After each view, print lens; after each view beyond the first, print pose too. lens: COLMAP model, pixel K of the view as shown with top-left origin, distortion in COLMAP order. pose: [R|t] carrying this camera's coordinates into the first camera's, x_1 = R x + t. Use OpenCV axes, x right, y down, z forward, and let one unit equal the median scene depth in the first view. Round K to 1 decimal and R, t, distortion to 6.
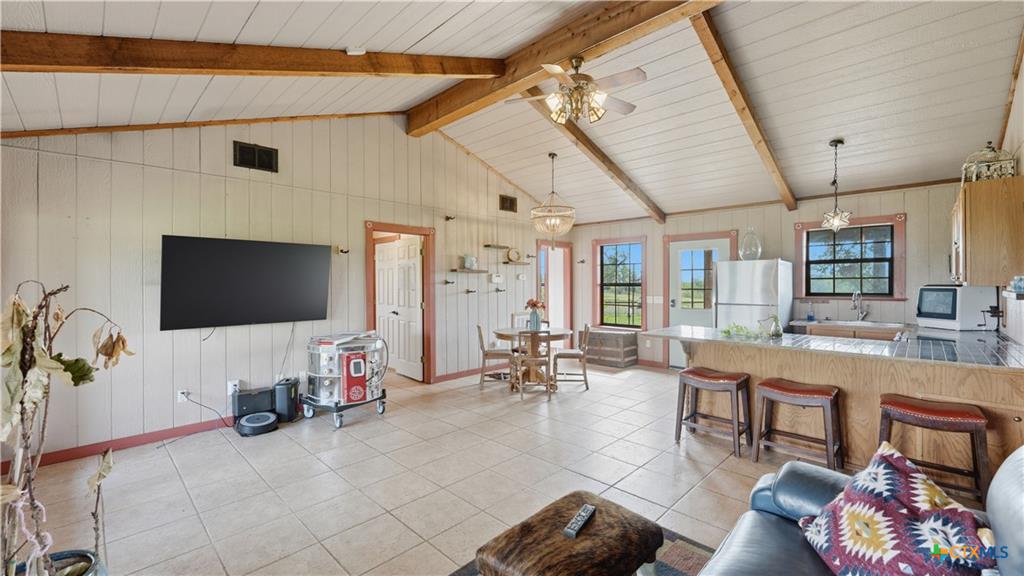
lens RADIAL K [[417.5, 0, 515.5], [0, 417.5, 283.0], [0, 0, 1]] dist [-0.001224, 0.000843]
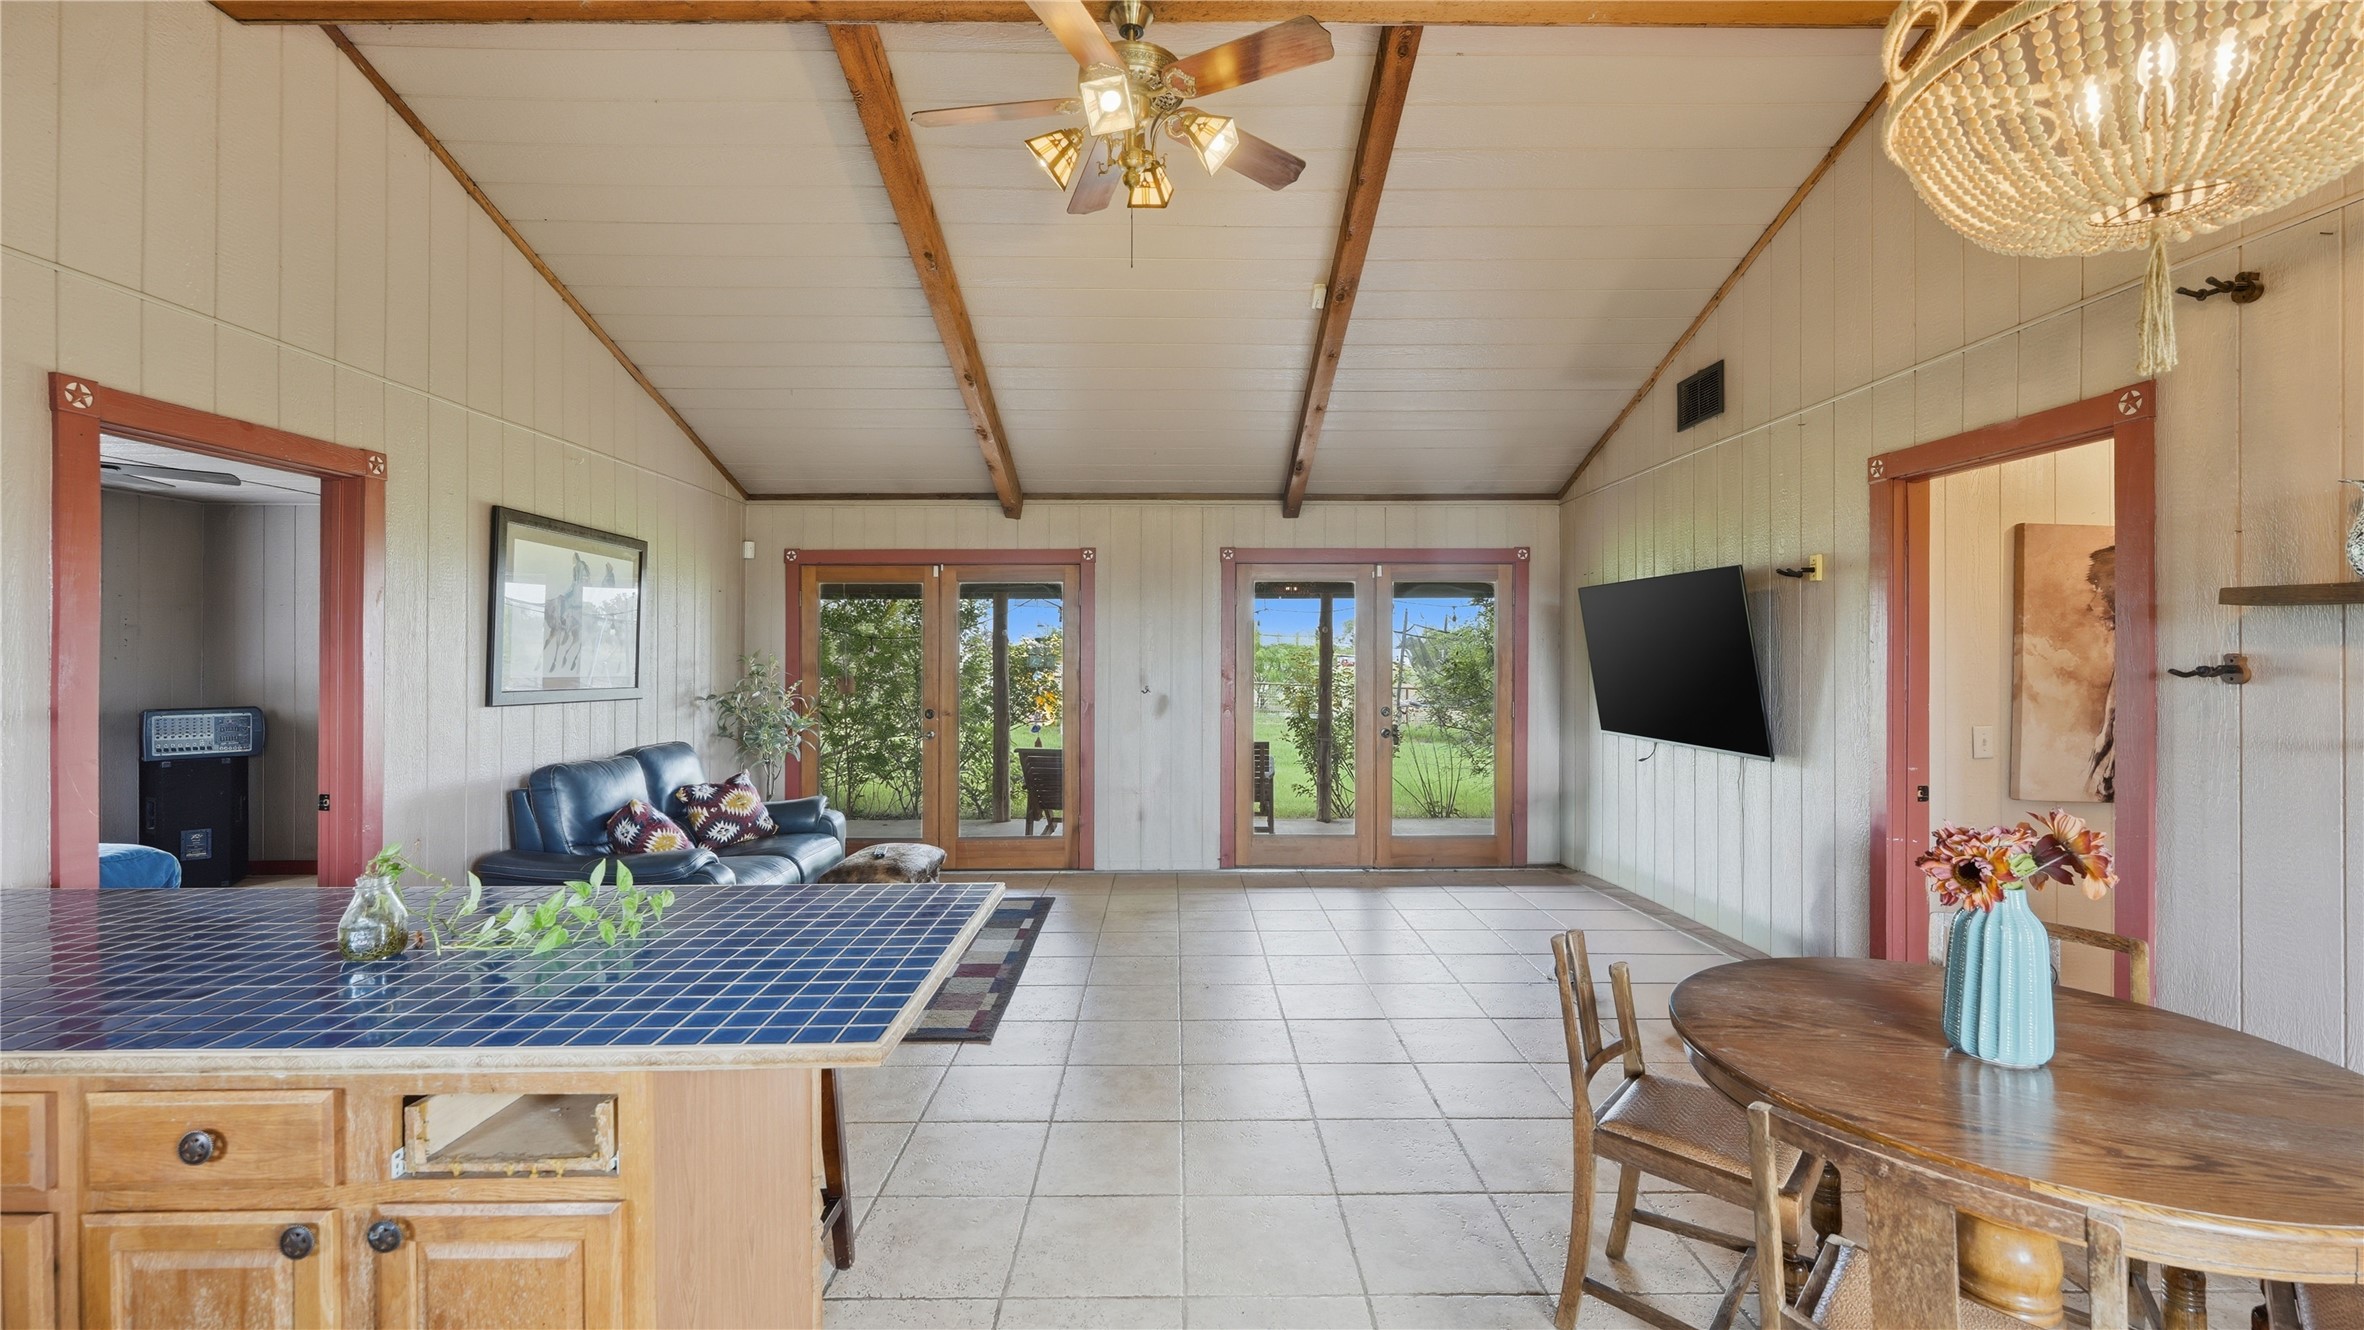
lens RADIAL K [[963.9, 0, 1193.4], [0, 963.9, 651.3], [0, 0, 1]] dist [-0.001224, 0.000843]
pose [[-0.704827, 0.004456, -0.709365, 0.407719], [0.002545, 0.999990, 0.003753, -0.012012], [0.709375, 0.000840, -0.704831, 0.974587]]
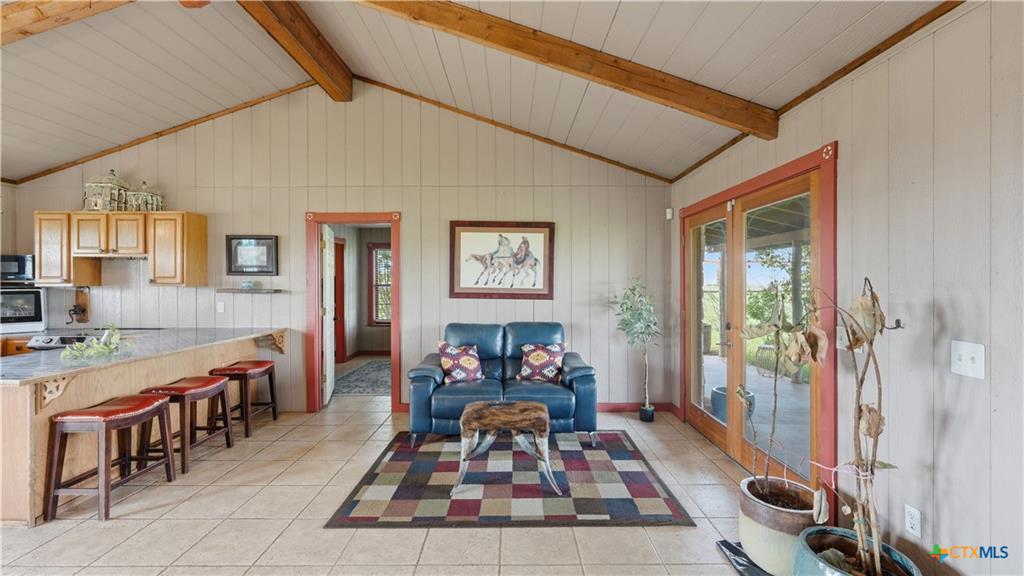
lens RADIAL K [[417.5, 0, 511.2], [0, 417.5, 281.1], [0, 0, 1]] dist [-0.001224, 0.000843]
pose [[-0.697388, 0.008250, 0.716646, -0.336134], [0.007317, 0.999964, -0.004392, 0.001086], [-0.716656, 0.002181, -0.697423, 0.610171]]
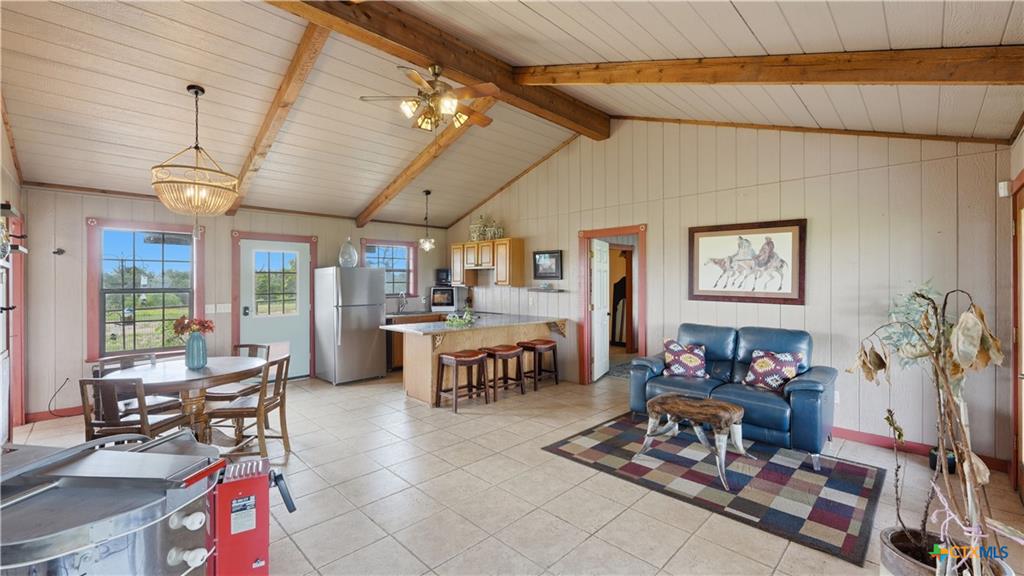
lens RADIAL K [[417.5, 0, 512.4], [0, 417.5, 280.2], [0, 0, 1]] dist [-0.001224, 0.000843]
pose [[0.014266, 0.008285, 0.999864, -0.529229], [0.004998, 0.999953, -0.008357, -0.005446], [-0.999886, 0.005116, 0.014224, 0.493859]]
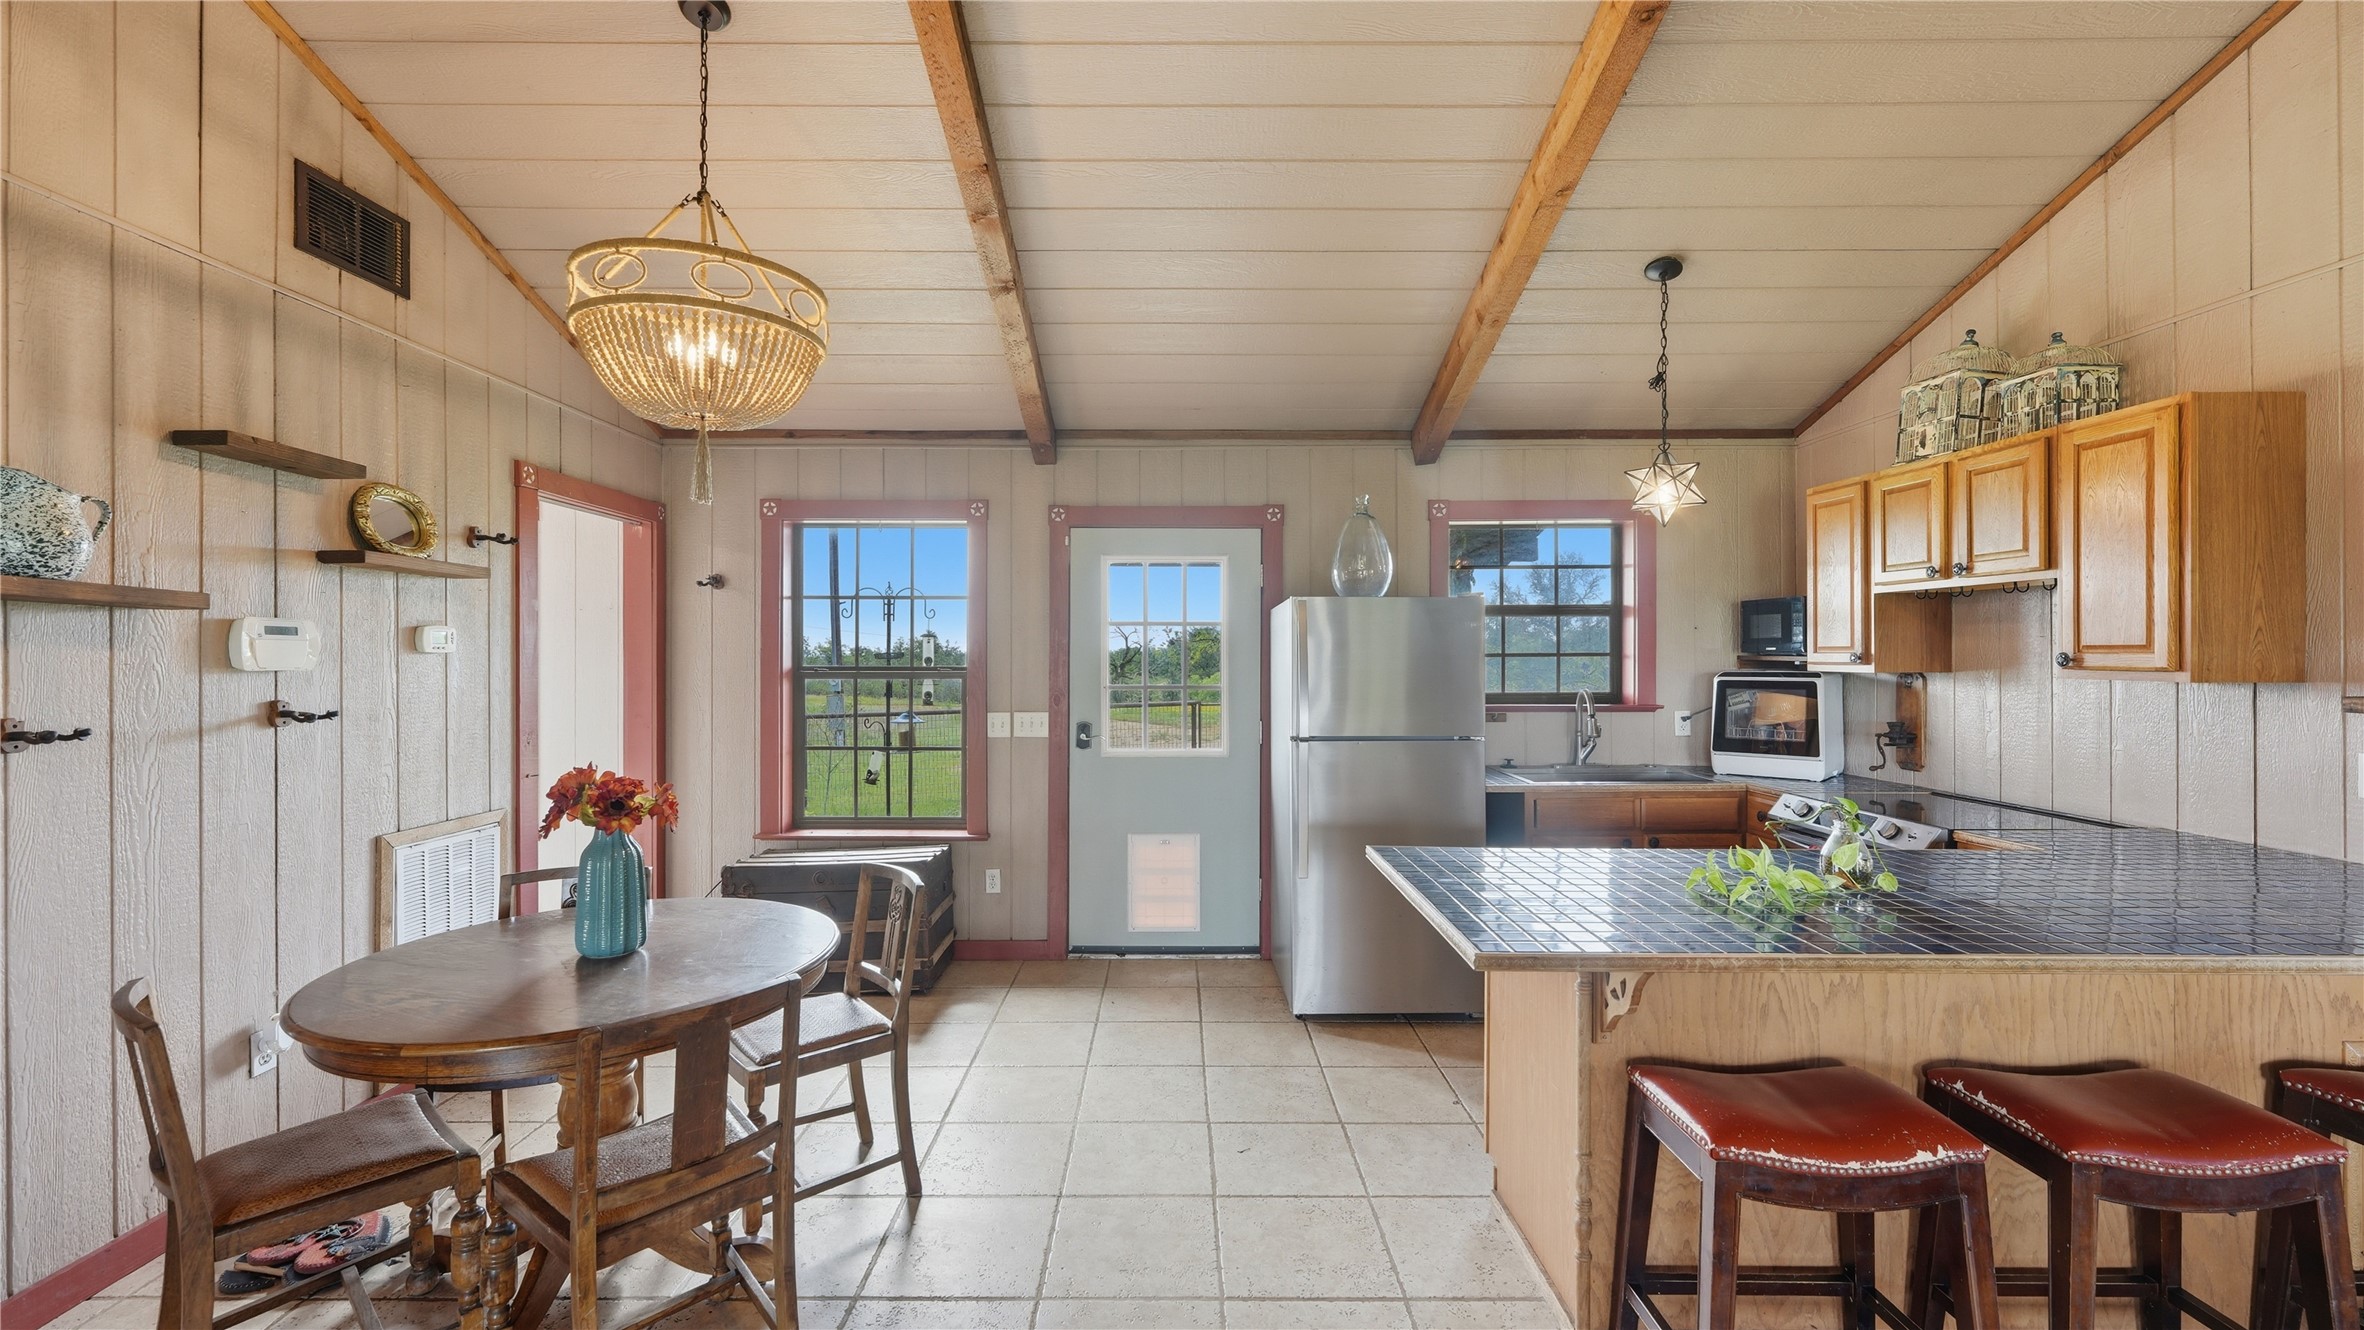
lens RADIAL K [[963.9, 0, 1172.6], [0, 963.9, 653.8], [0, 0, 1]] dist [-0.001224, 0.000843]
pose [[0.716483, 0.005476, 0.697583, -0.061821], [-0.001693, 0.999980, -0.006112, -0.005938], [-0.697603, 0.003198, 0.716478, 0.521780]]
